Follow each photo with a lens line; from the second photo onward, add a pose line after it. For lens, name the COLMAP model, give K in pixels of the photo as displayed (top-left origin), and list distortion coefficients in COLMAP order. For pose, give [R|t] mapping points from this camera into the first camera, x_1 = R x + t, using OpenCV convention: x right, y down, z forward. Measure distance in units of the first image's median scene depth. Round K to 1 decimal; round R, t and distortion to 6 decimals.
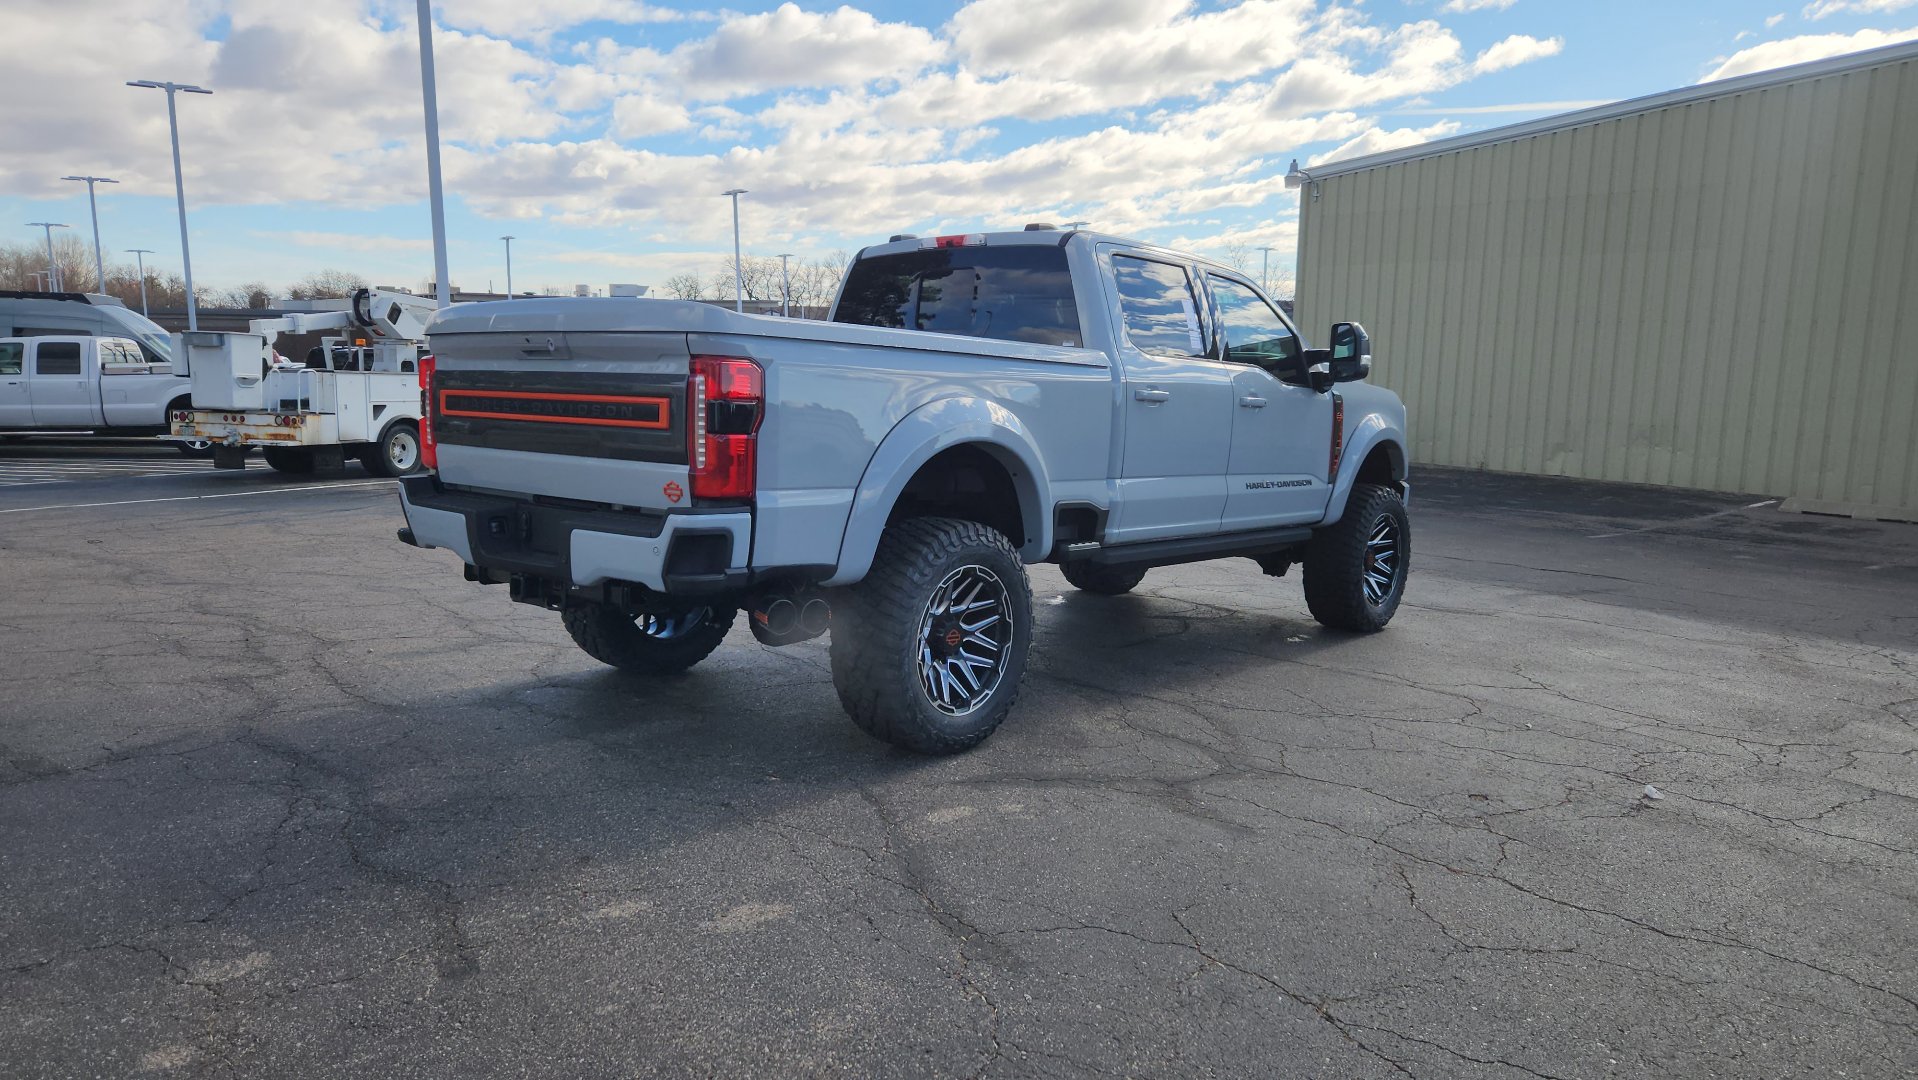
lens RADIAL K [[1277.0, 0, 928.8], [0, 1277.0, 563.6], [0, 0, 1]] dist [0.071174, -0.055353]
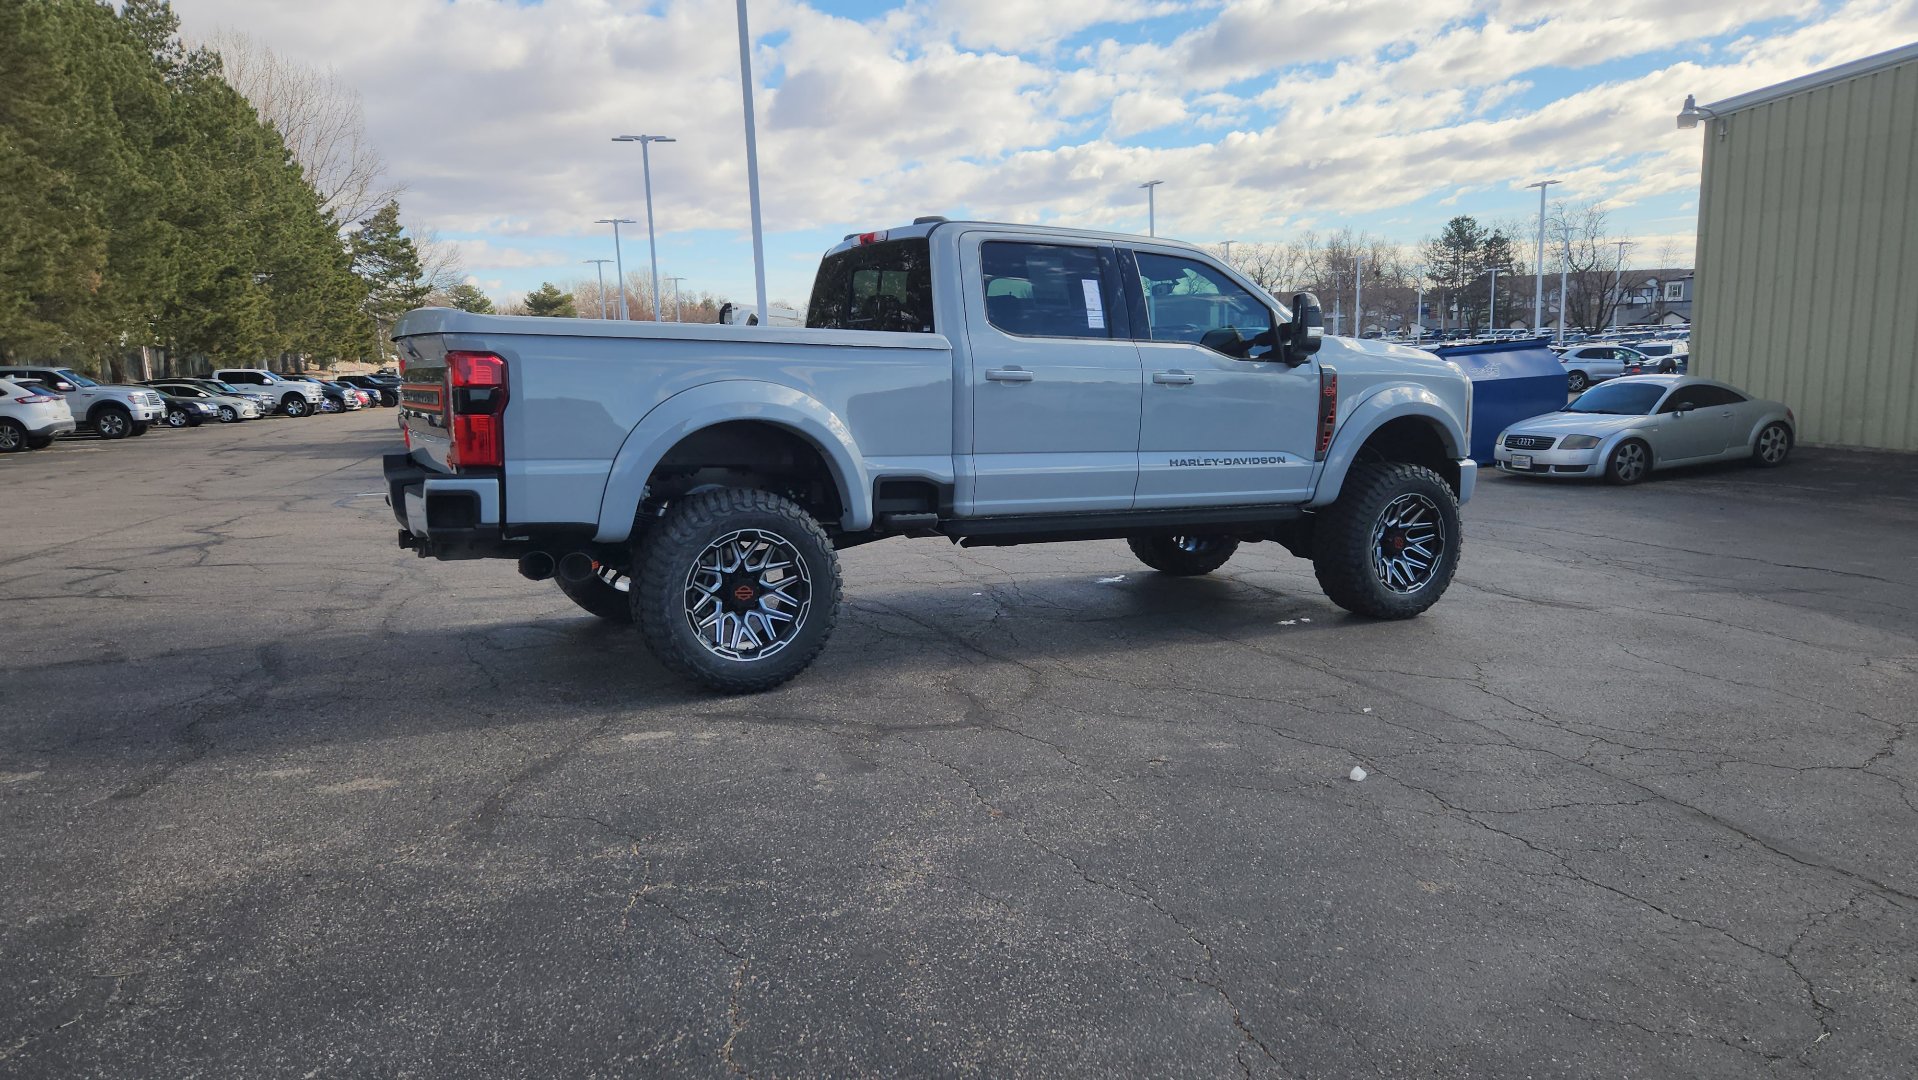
lens RADIAL K [[1277.0, 0, 930.5], [0, 1277.0, 564.4], [0, 0, 1]] dist [0.071174, -0.055353]
pose [[0.932047, 0.024869, -0.361484, 0.574257], [-0.022669, 0.999690, 0.010327, 0.016891], [0.361629, -0.001430, 0.932321, -0.004334]]
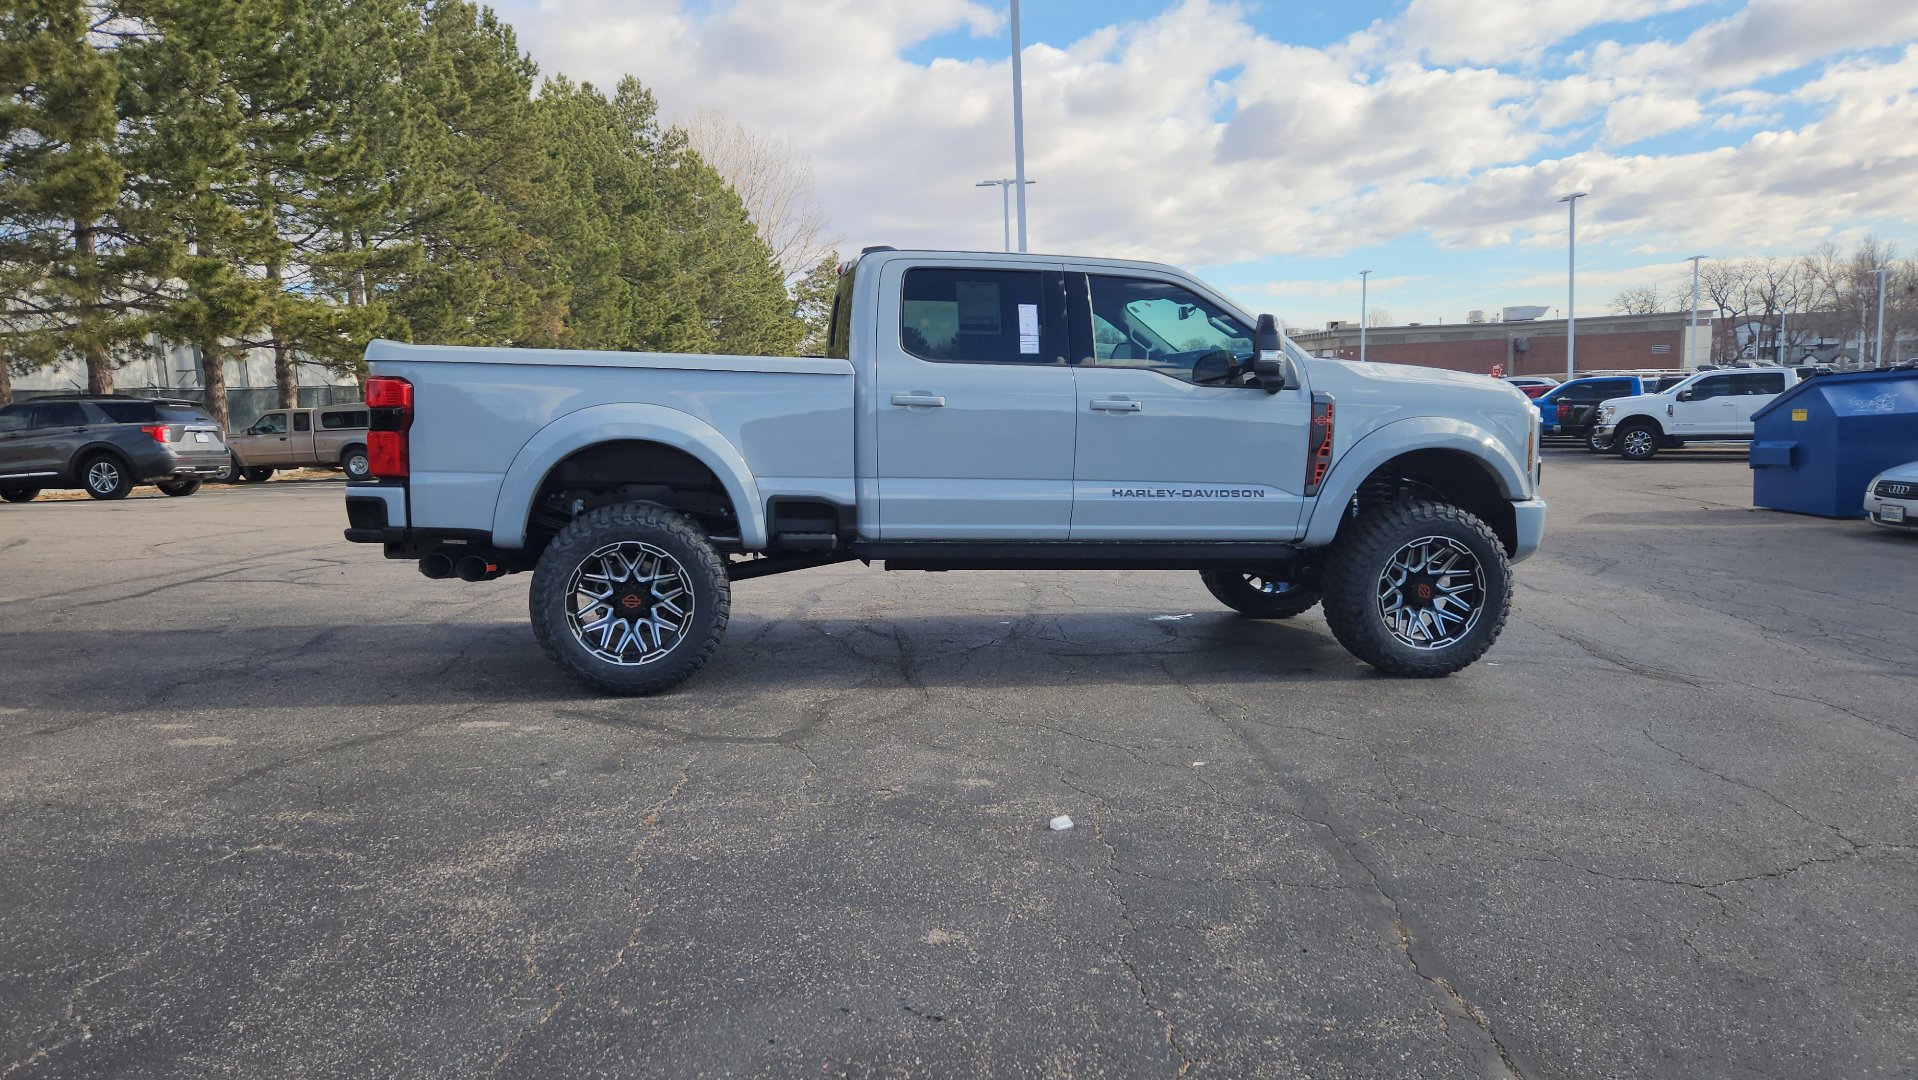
lens RADIAL K [[1277.0, 0, 931.2], [0, 1277.0, 543.3], [0, 0, 1]] dist [0.071174, -0.055353]
pose [[0.764083, 0.043425, -0.643654, 1.001268], [-0.070135, 0.997410, -0.015965, 0.002160], [0.641294, 0.057341, 0.765150, 0.239080]]
